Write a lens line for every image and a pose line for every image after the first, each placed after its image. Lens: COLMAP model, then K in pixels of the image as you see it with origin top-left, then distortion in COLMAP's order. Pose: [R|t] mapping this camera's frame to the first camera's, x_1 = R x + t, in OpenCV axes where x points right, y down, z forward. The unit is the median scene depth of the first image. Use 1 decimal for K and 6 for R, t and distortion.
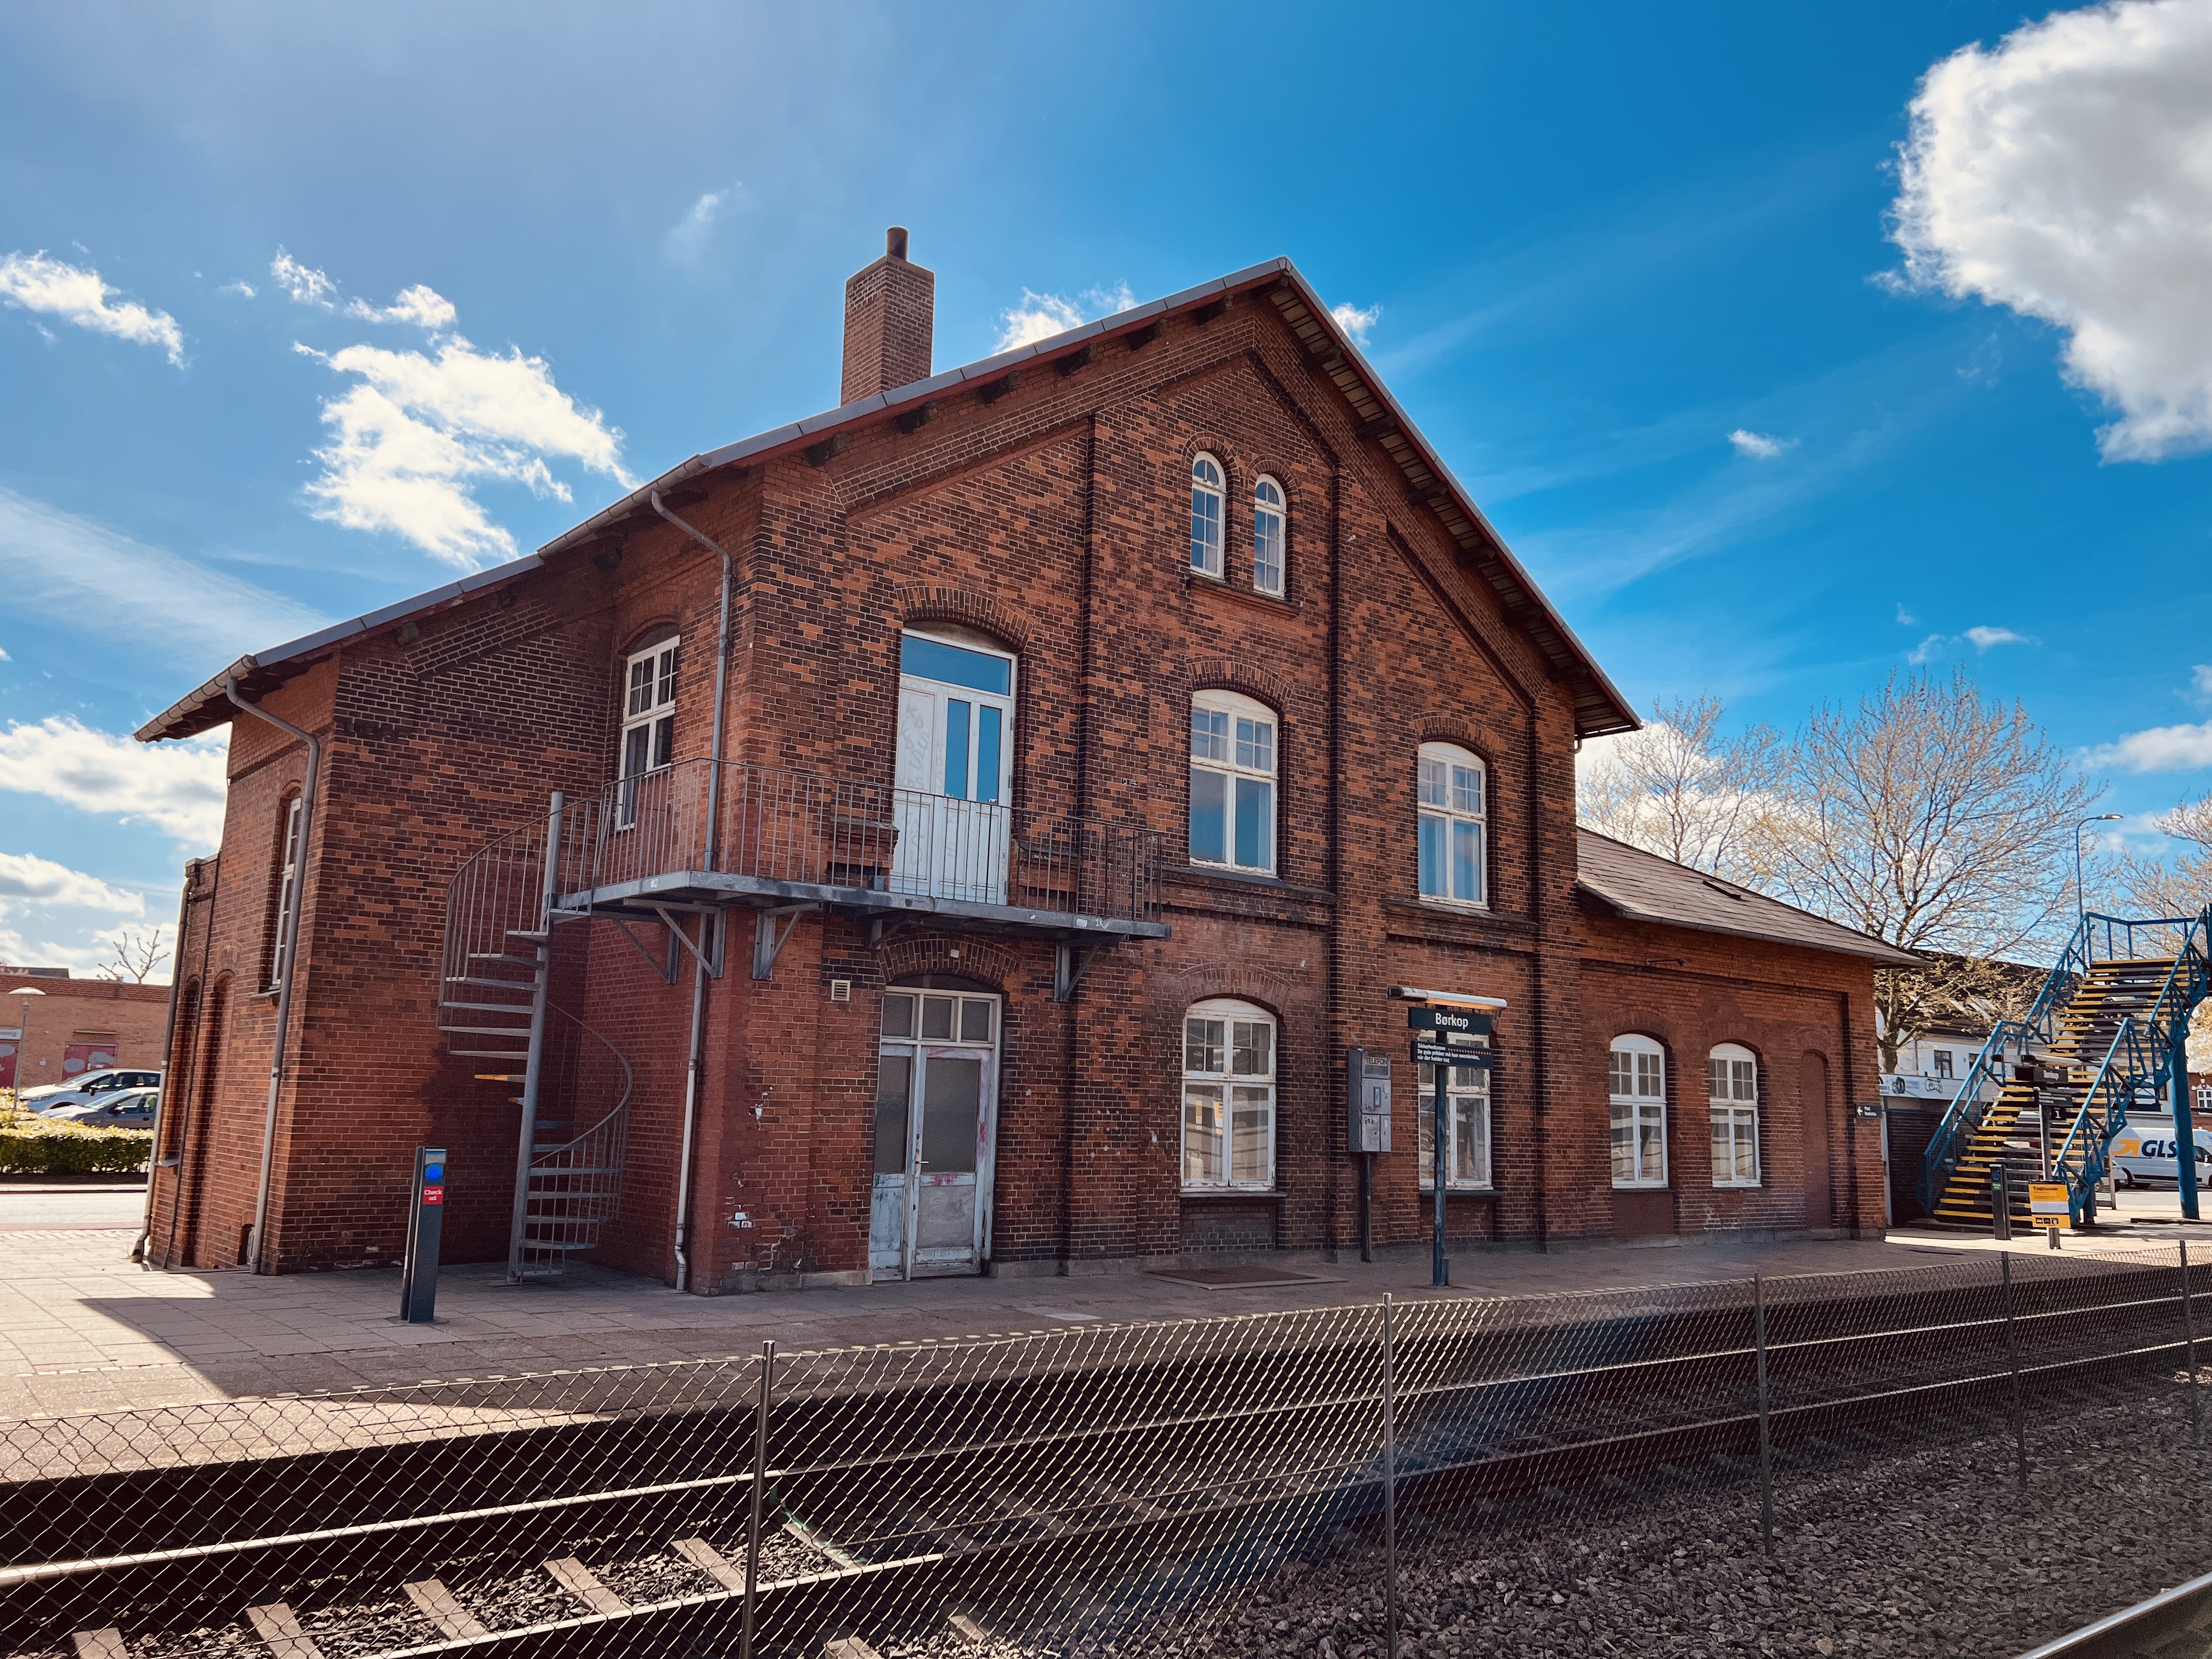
lens RADIAL K [[1648.0, 0, 1091.6], [0, 1648.0, 838.9], [0, 0, 1]] dist [0.110843, -0.167583]
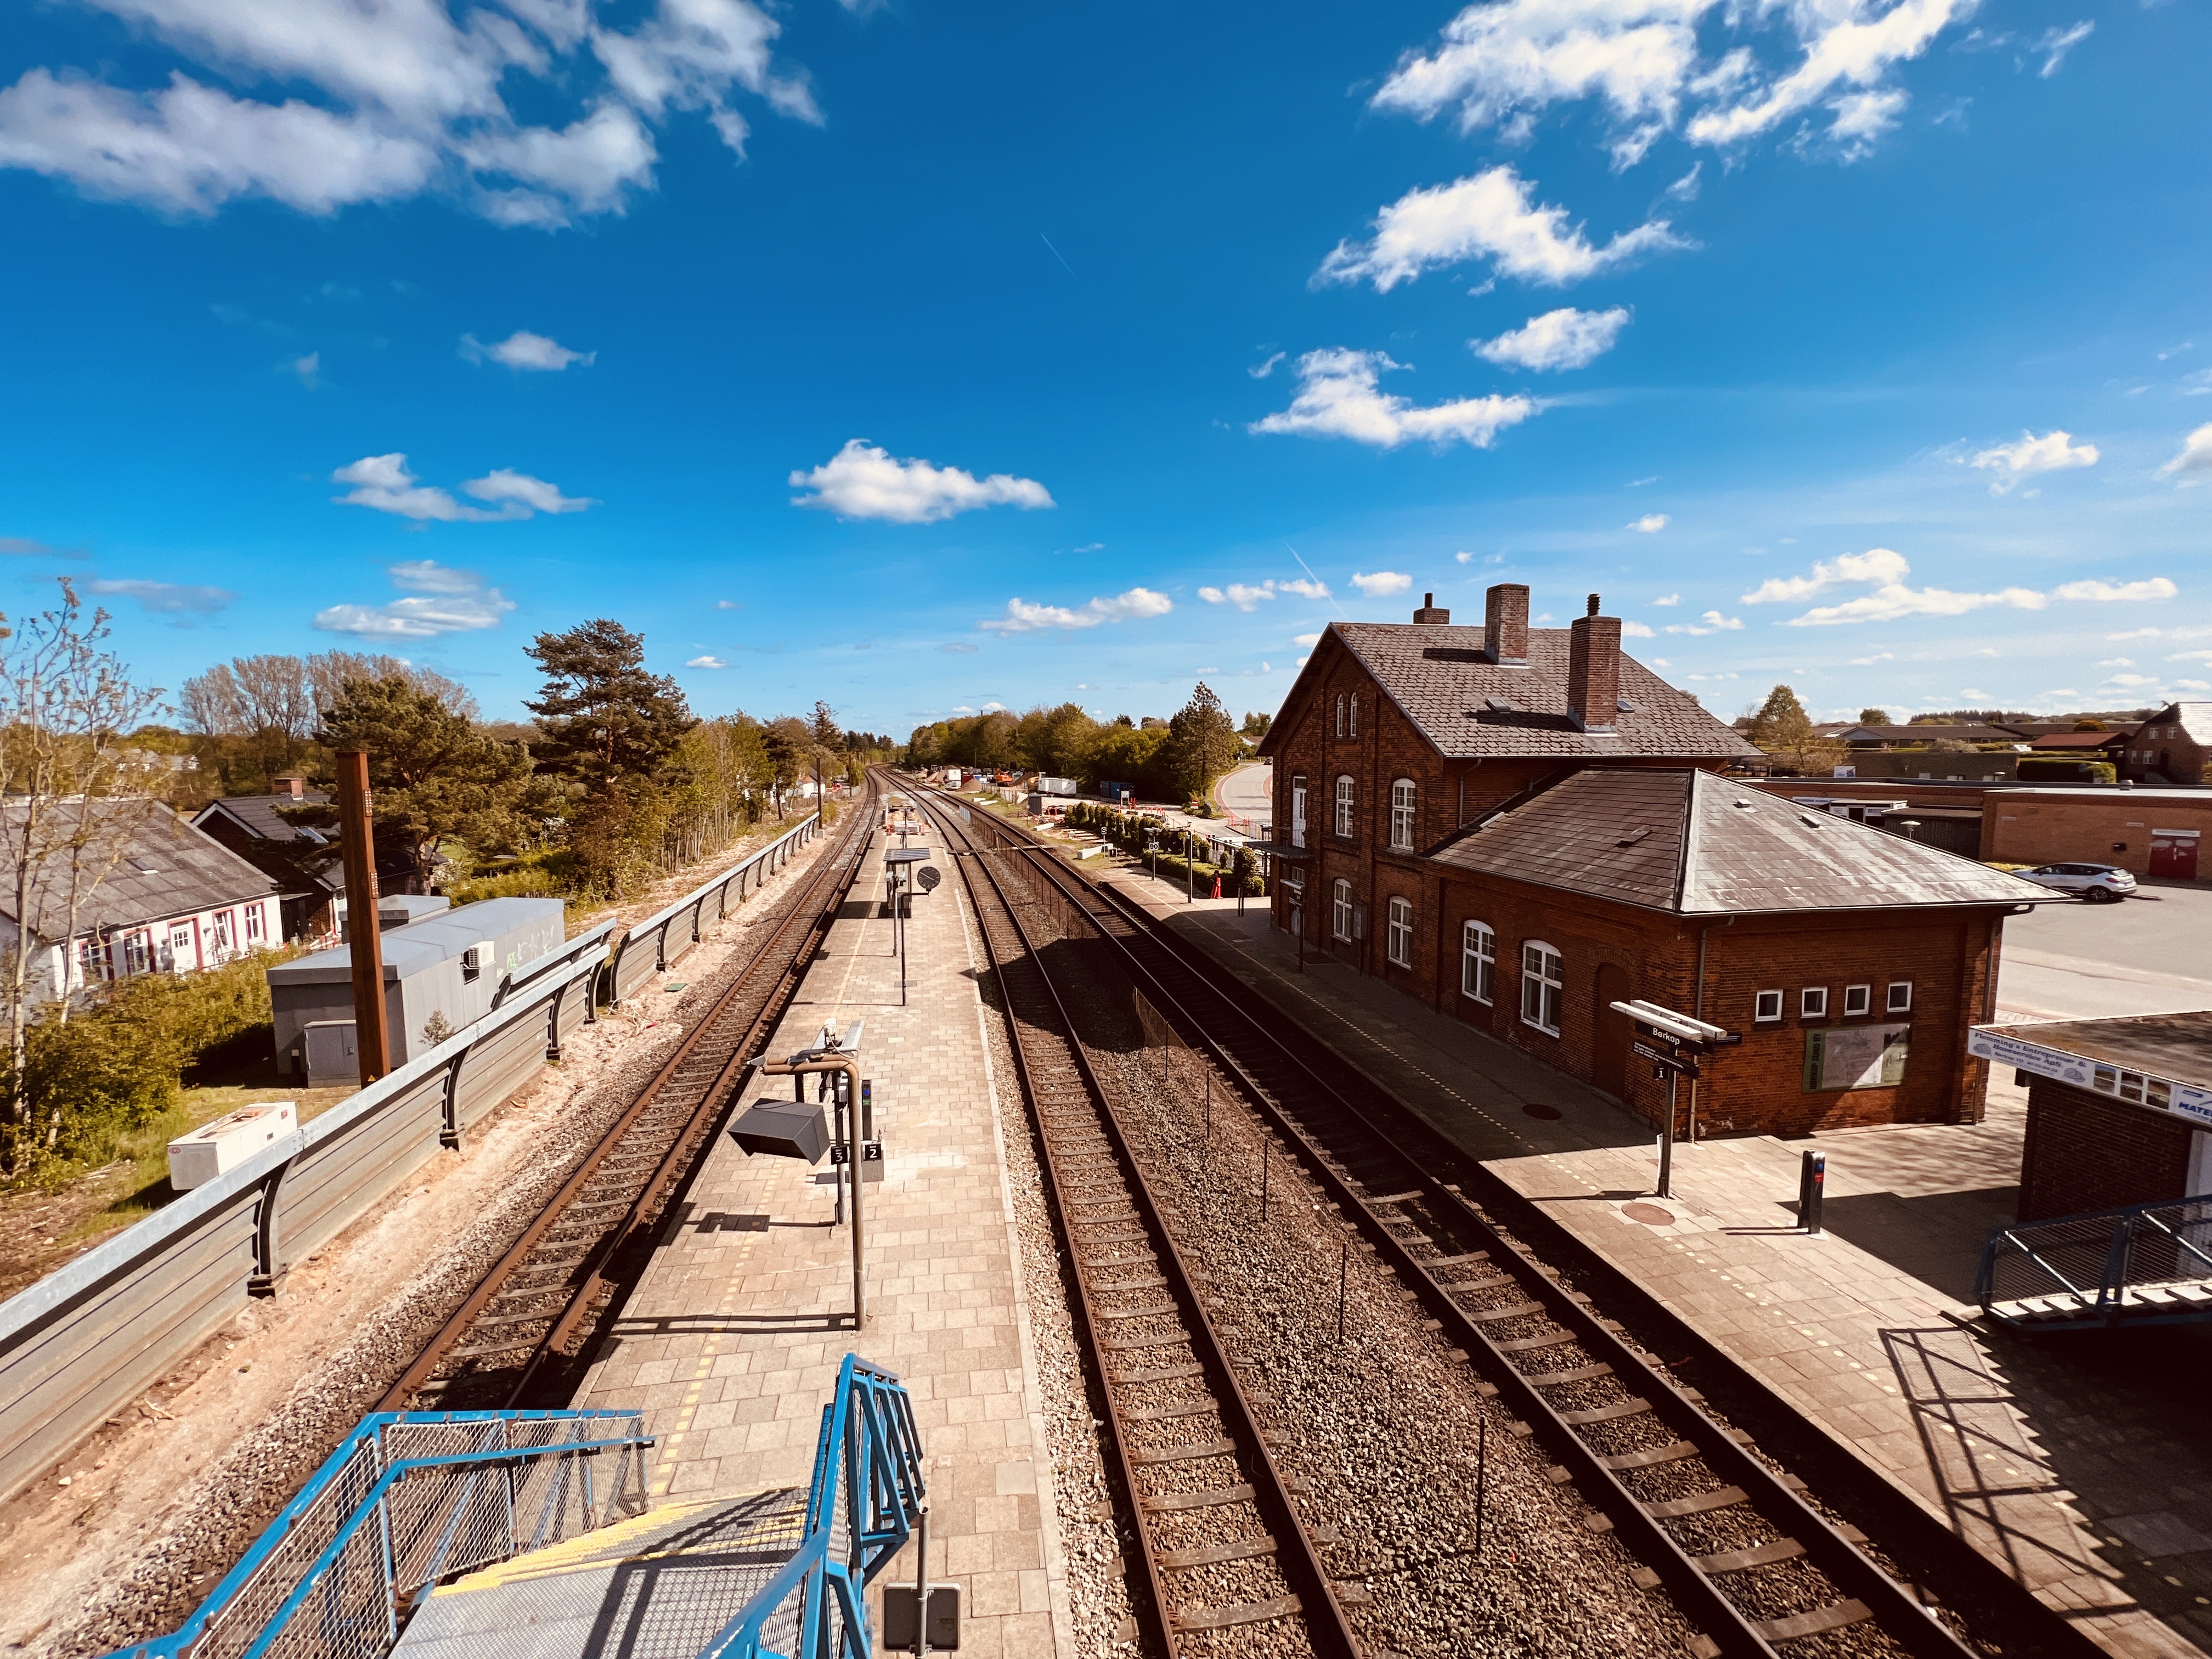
lens RADIAL K [[886.1, 0, 1106.0], [0, 886.1, 829.5], [0, 0, 1]] dist [-0.001728, 0.000691]
pose [[-0.468363, 0.049418, -0.882153, 1.888387], [0.127333, 0.991787, -0.012046, -0.031968], [0.874313, -0.117969, -0.470809, 1.527251]]
